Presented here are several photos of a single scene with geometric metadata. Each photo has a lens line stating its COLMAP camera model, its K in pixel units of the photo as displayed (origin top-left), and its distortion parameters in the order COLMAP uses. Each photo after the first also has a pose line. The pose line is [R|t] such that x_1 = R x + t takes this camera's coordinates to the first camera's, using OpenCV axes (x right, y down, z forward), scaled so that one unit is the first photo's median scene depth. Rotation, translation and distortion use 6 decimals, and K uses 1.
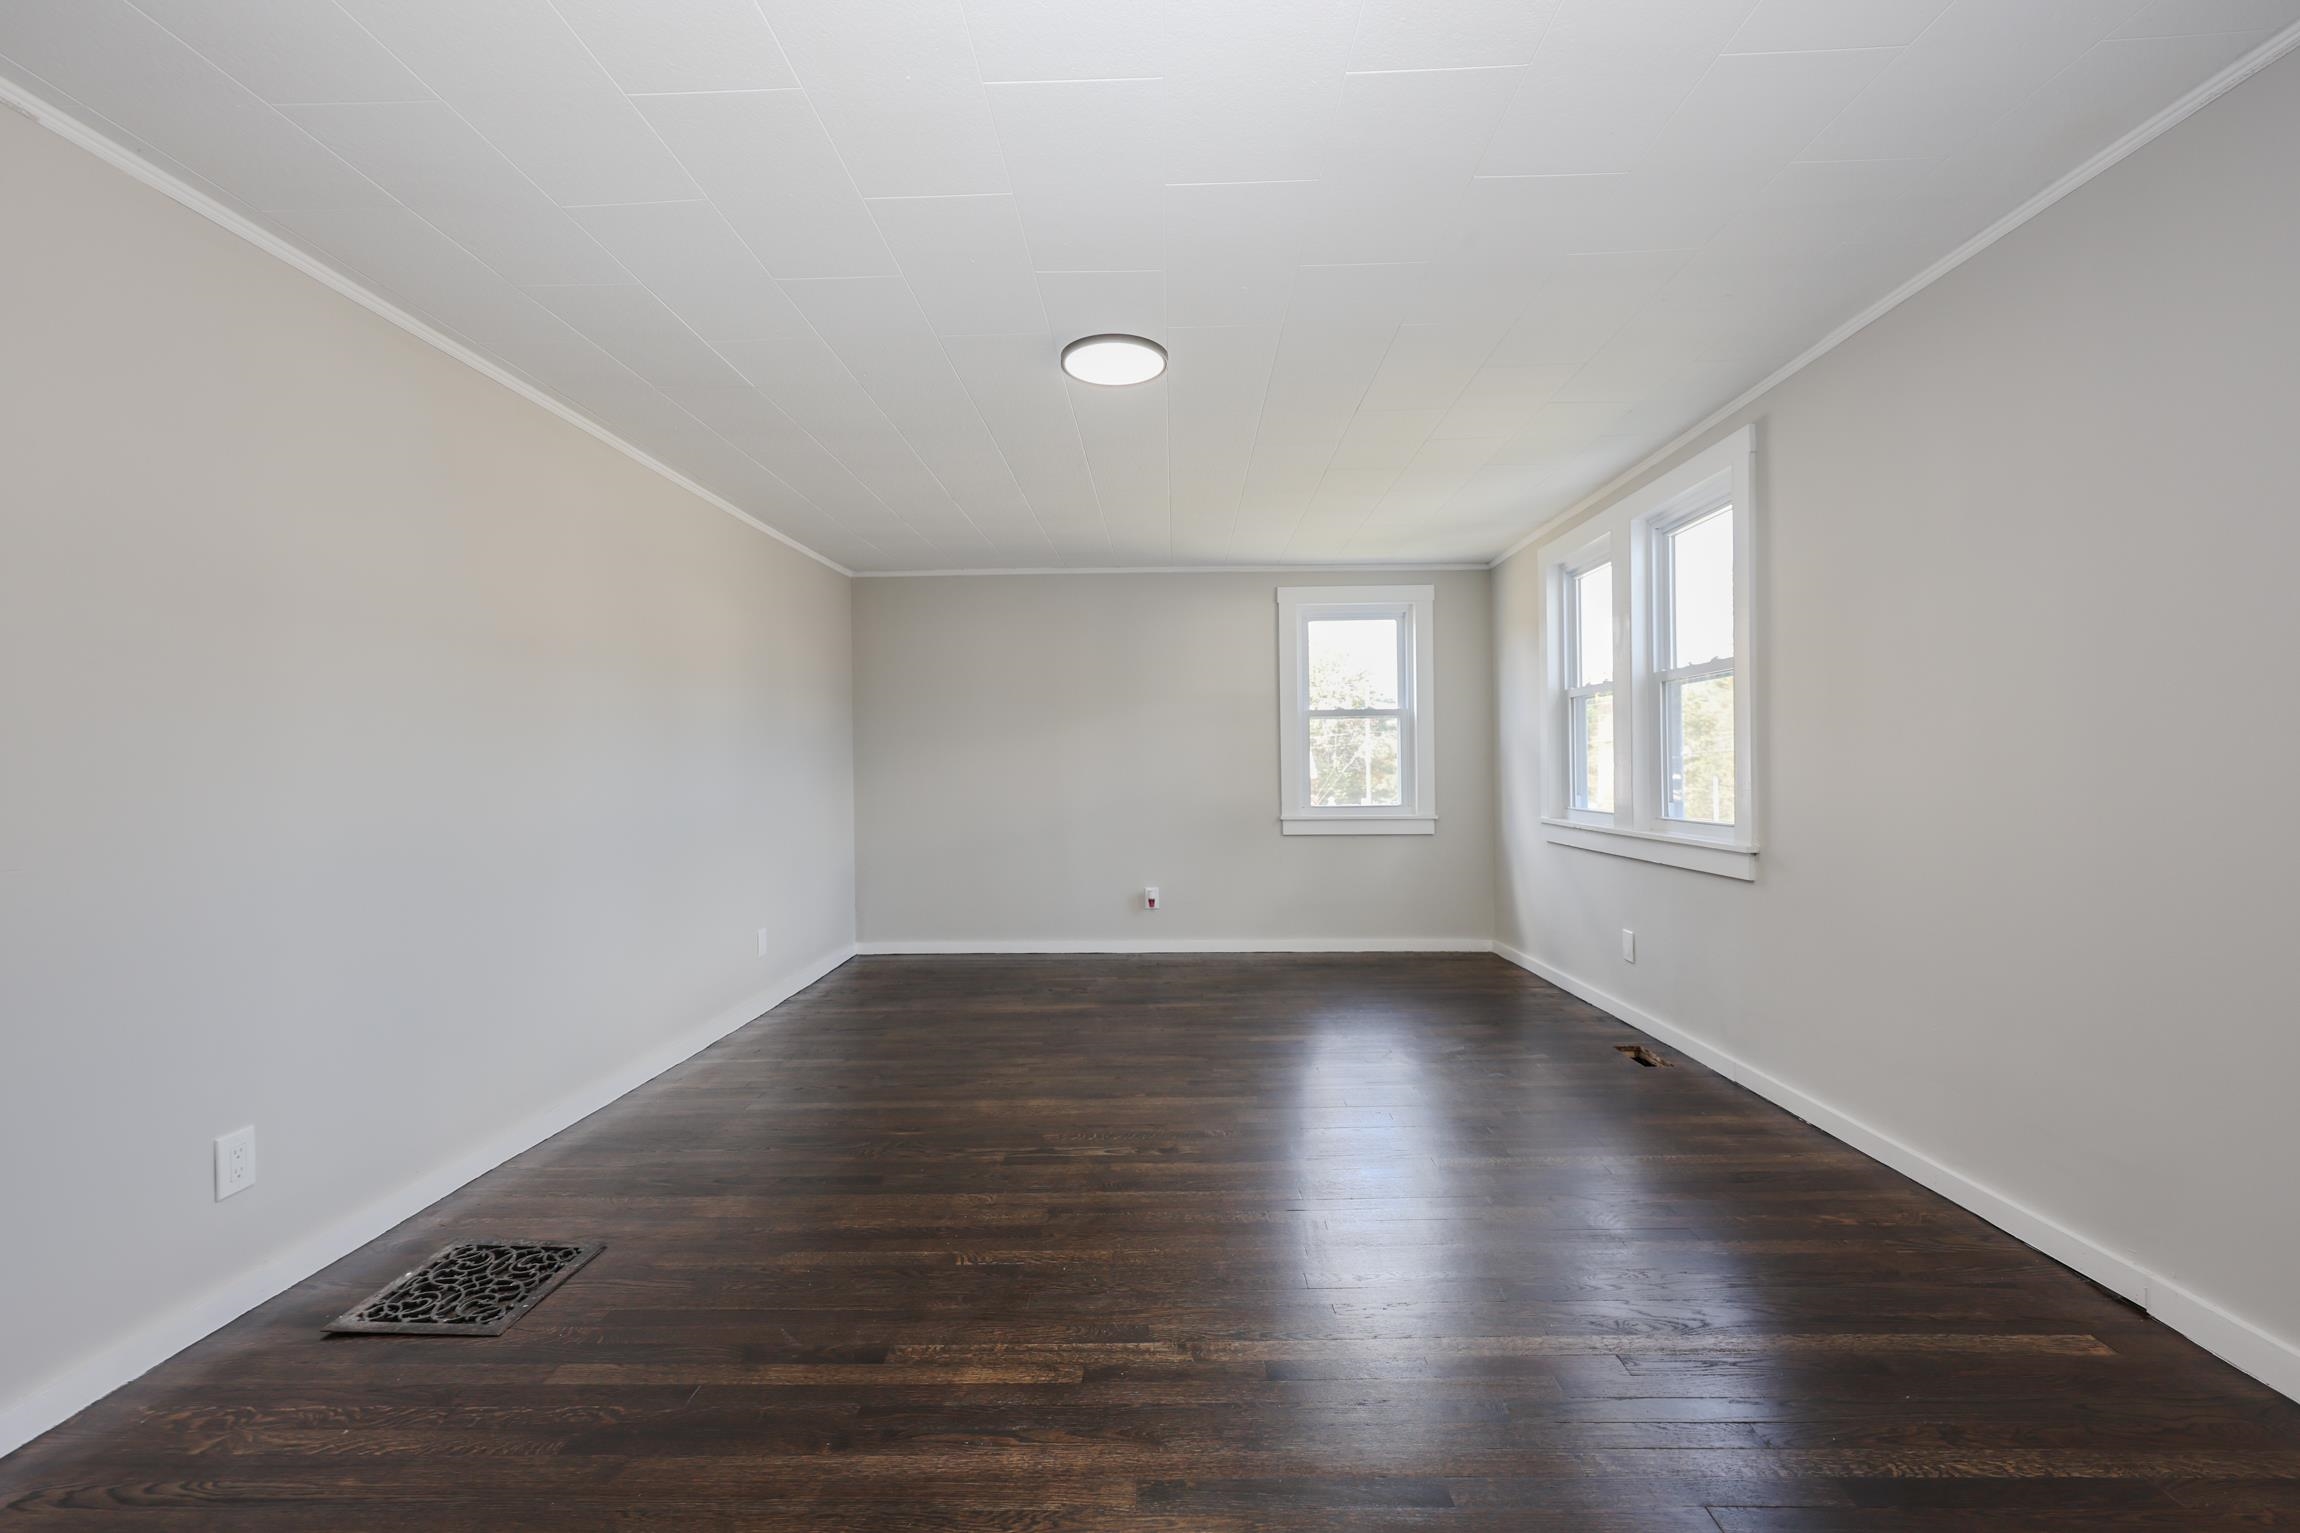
lens RADIAL K [[959.0, 0, 1145.0], [0, 959.0, 763.6], [0, 0, 1]] dist [0.004048, -0.000638]
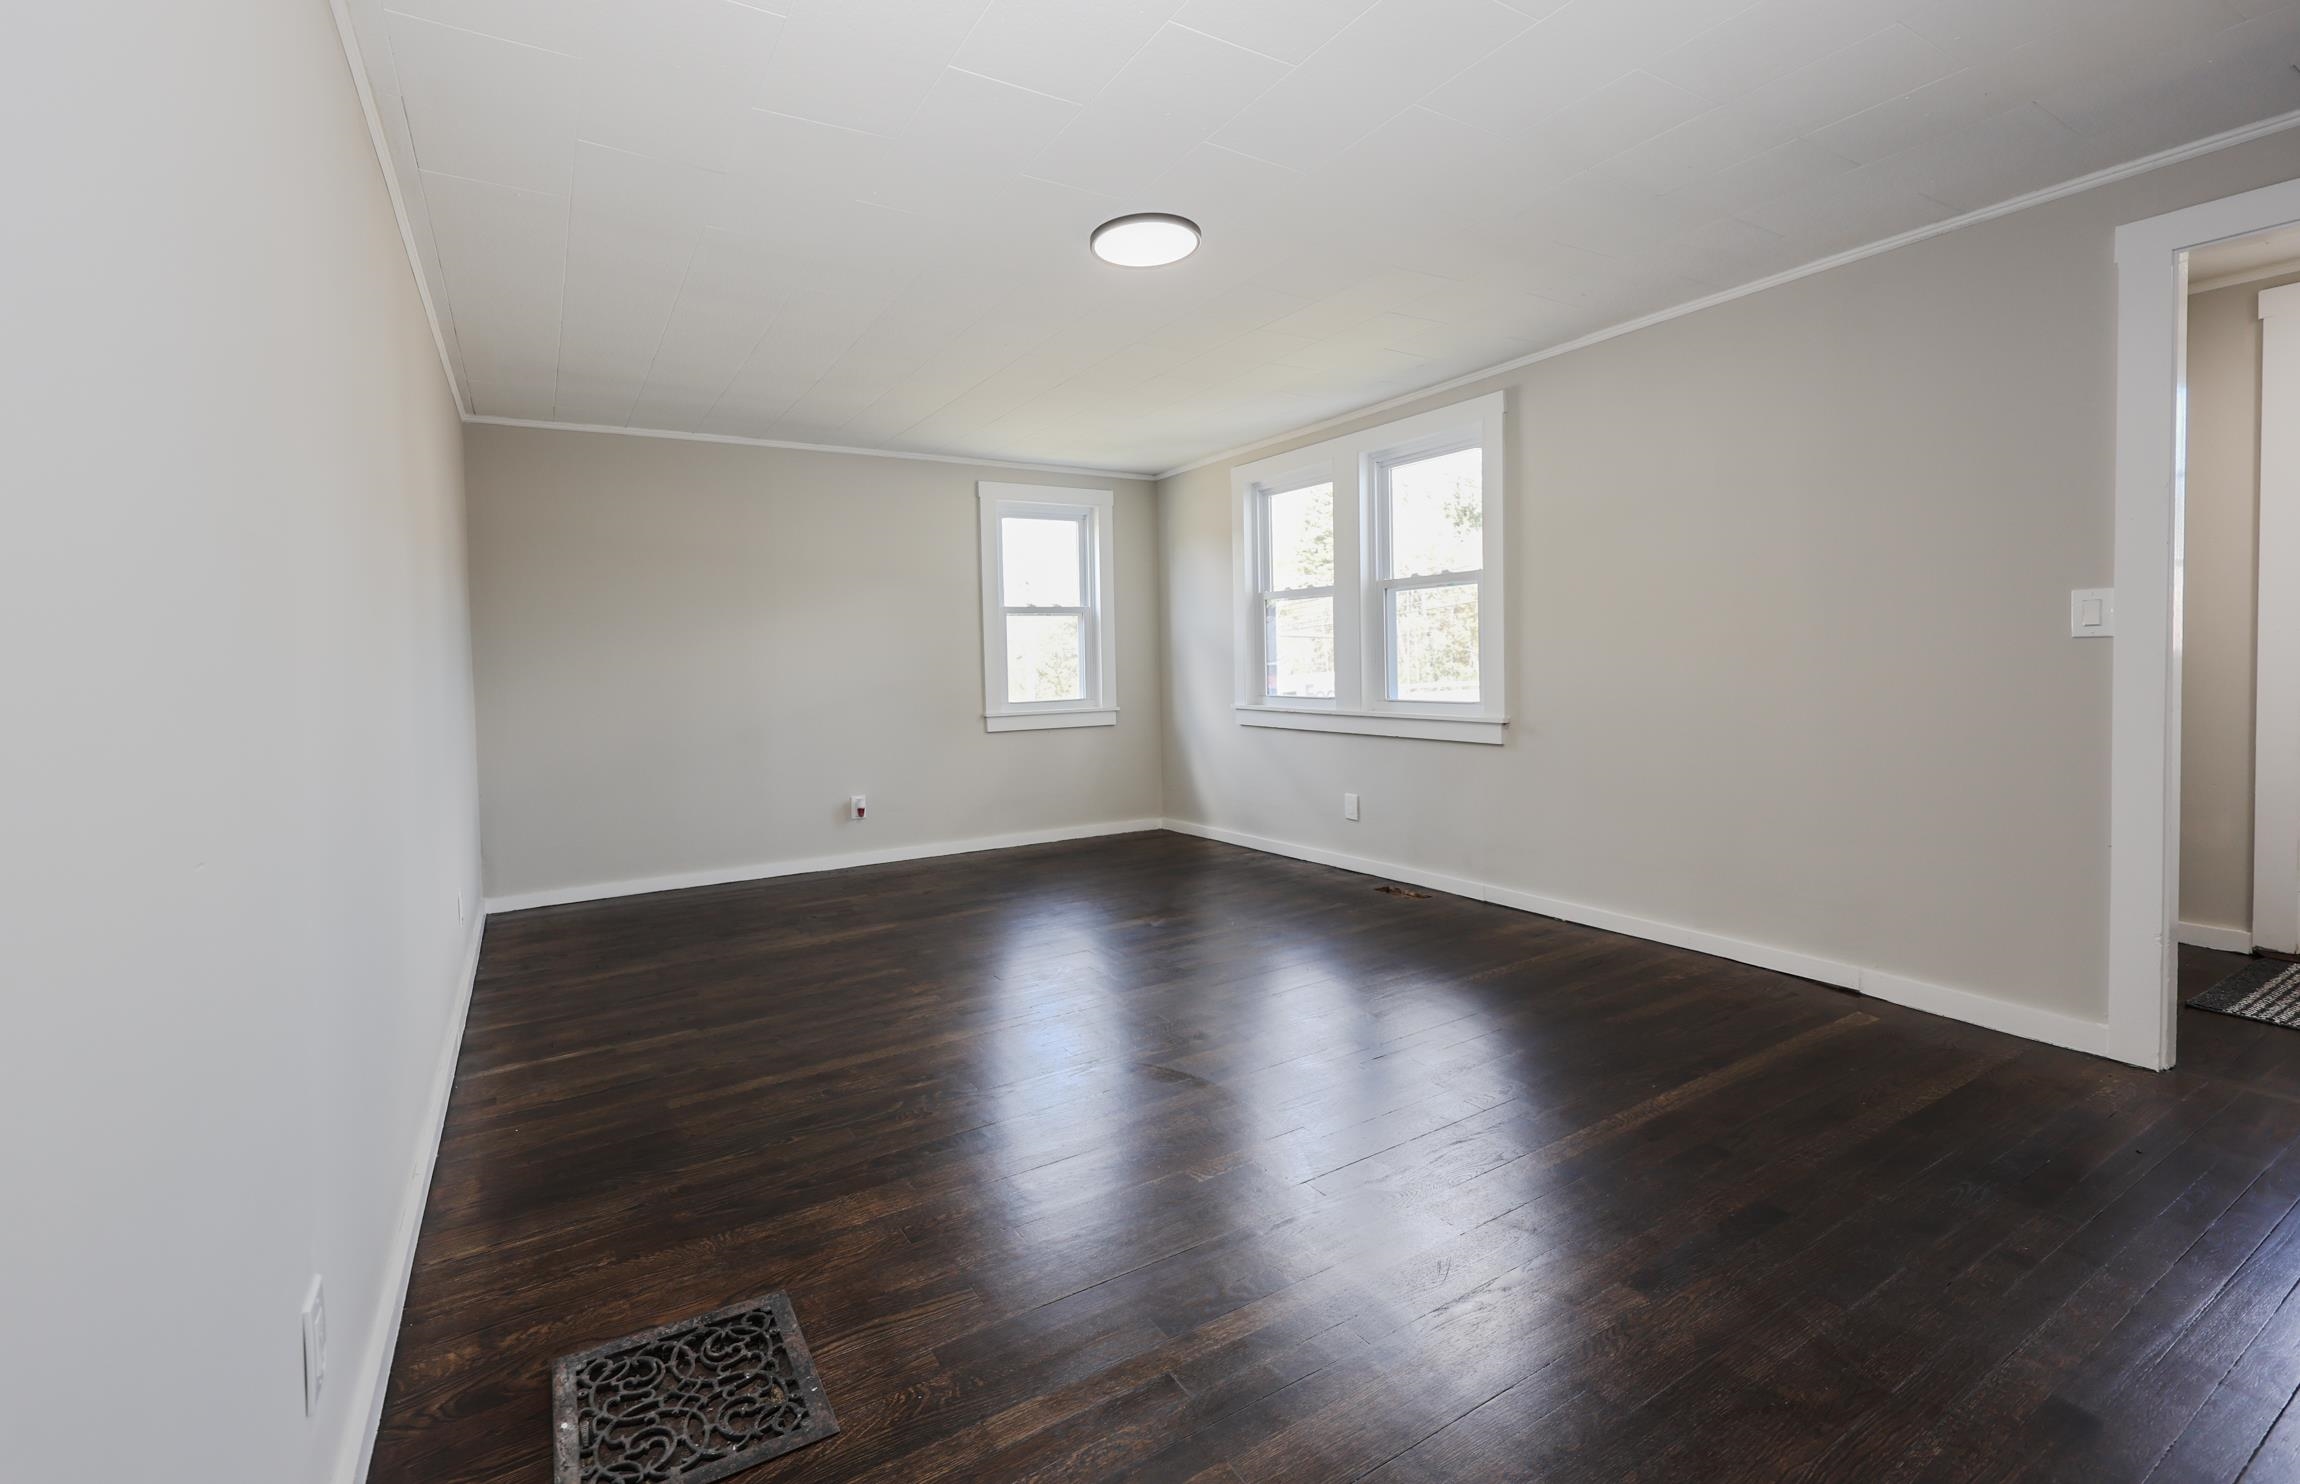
lens RADIAL K [[982.4, 0, 1063.4], [0, 982.4, 680.1], [0, 0, 1]] dist [0.015857, -0.000056]
pose [[0.859258, -0.021735, 0.511081, -0.364409], [0.012197, 0.999683, 0.022007, -0.000980], [-0.511398, -0.012677, 0.859251, 0.102941]]
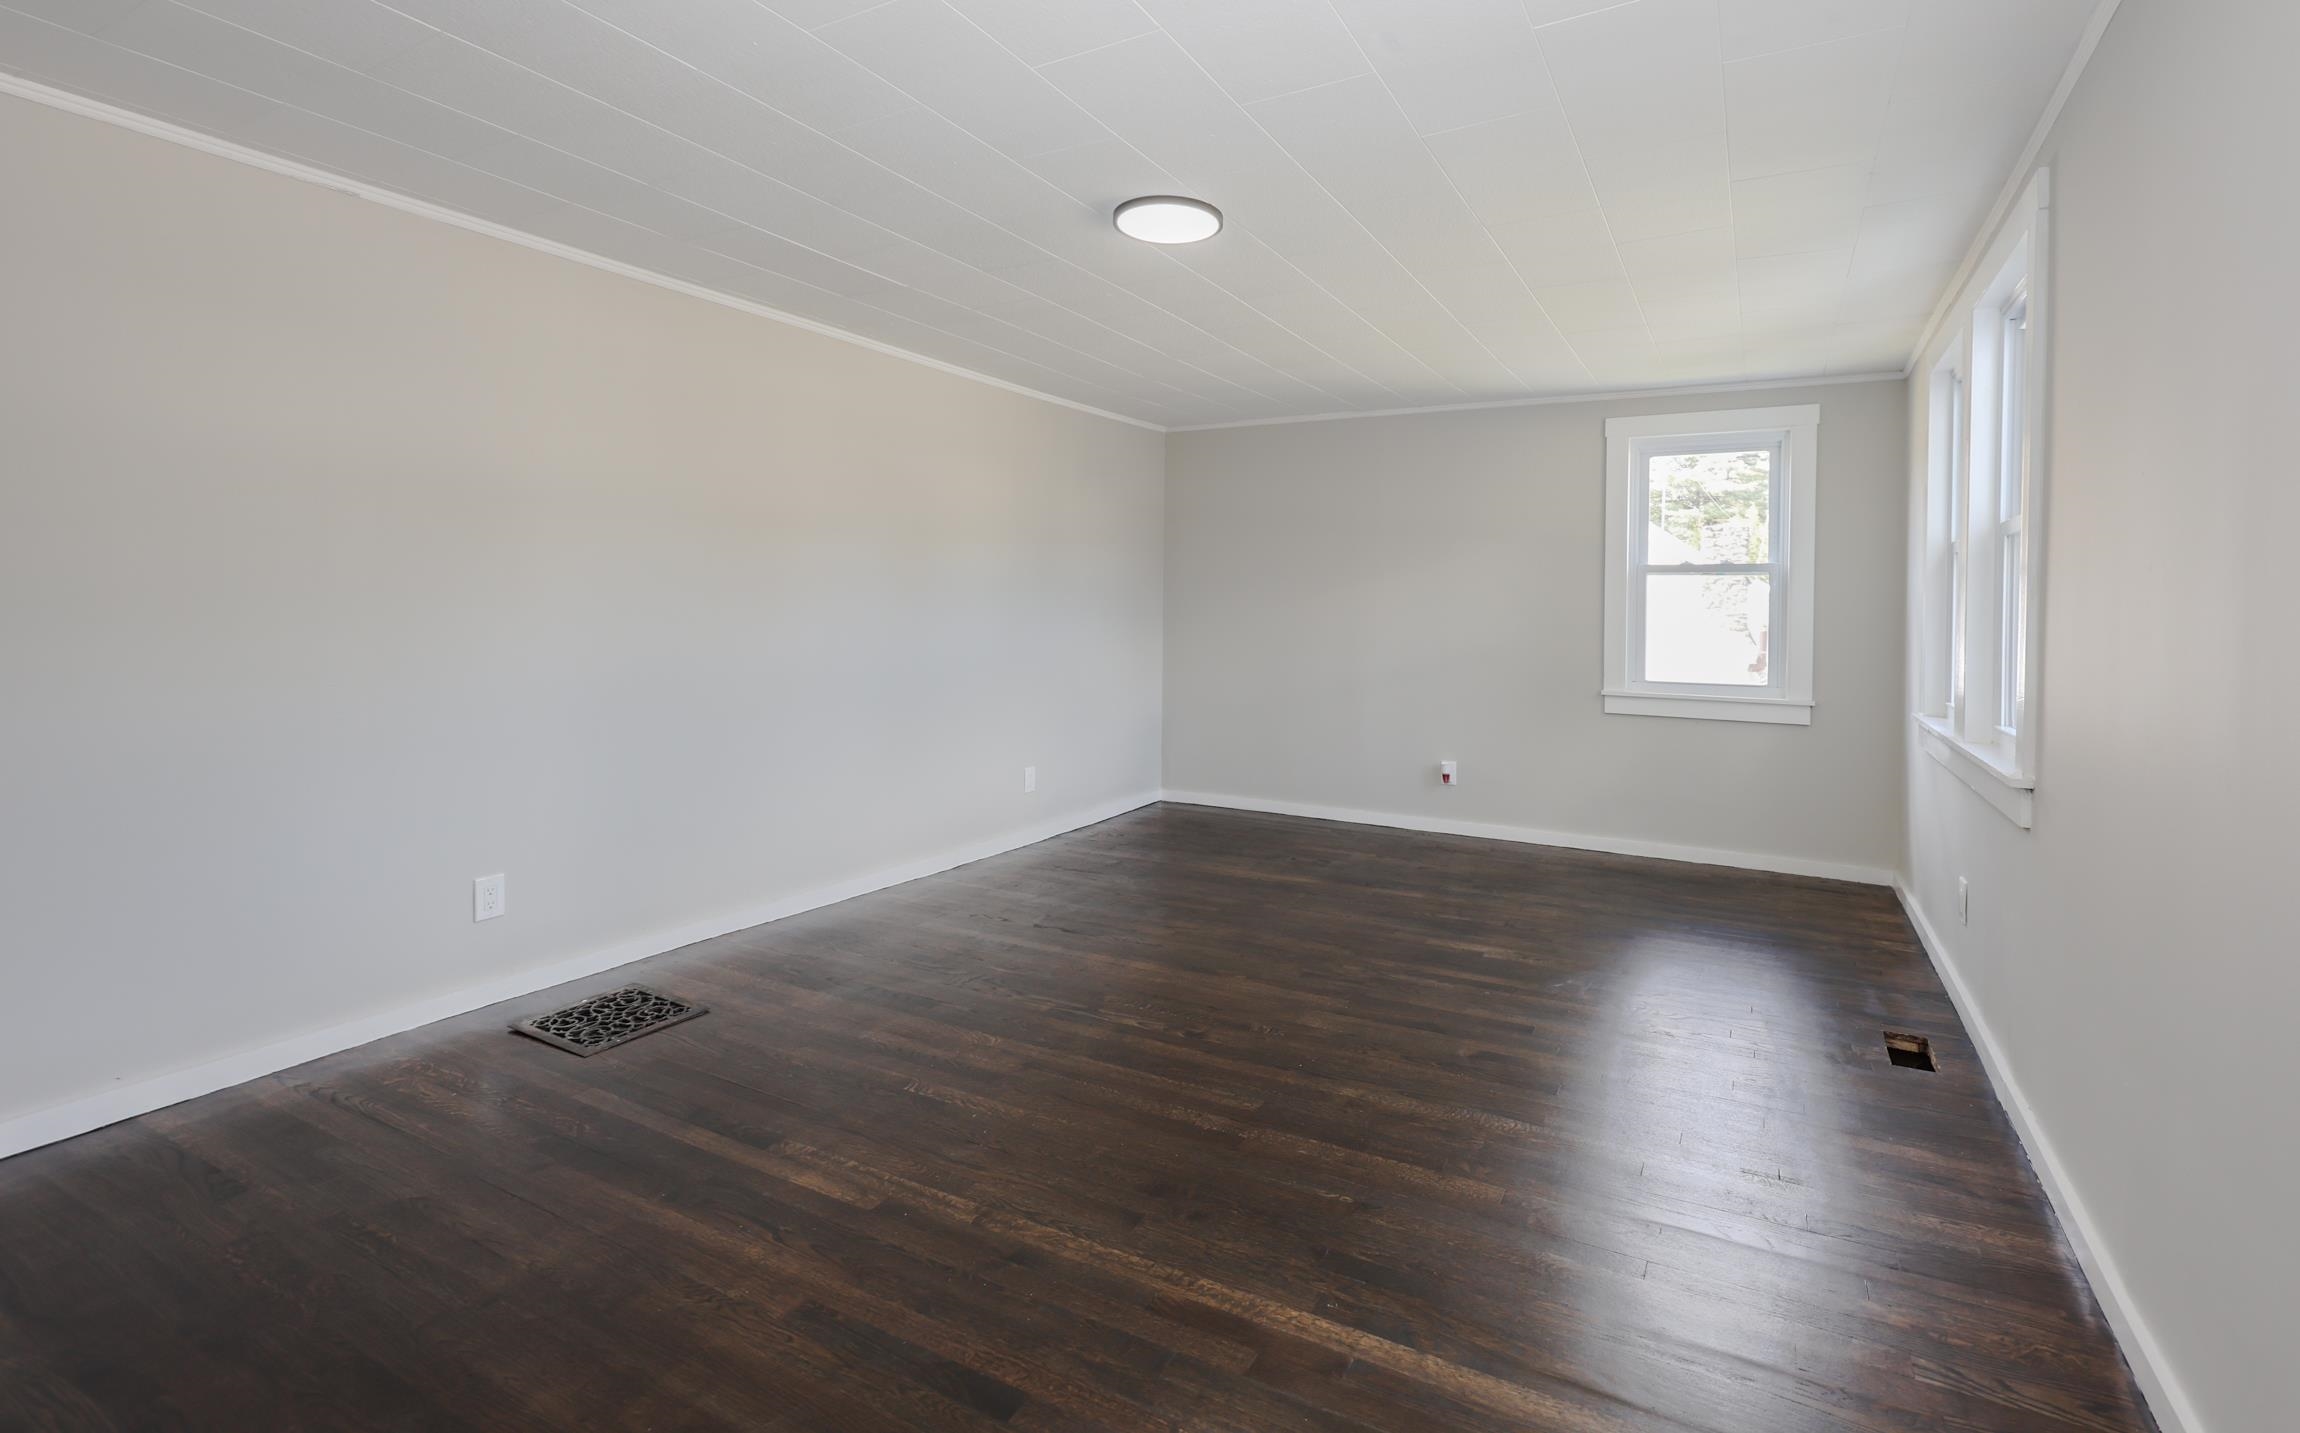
lens RADIAL K [[1032.0, 0, 1218.5], [0, 1032.0, 616.4], [0, 0, 1]] dist [0.002854, -0.000236]
pose [[0.896685, 0.027770, -0.441797, 0.282862], [-0.022972, 0.999605, 0.016209, -0.020453], [0.442073, -0.004385, 0.896968, 0.045797]]
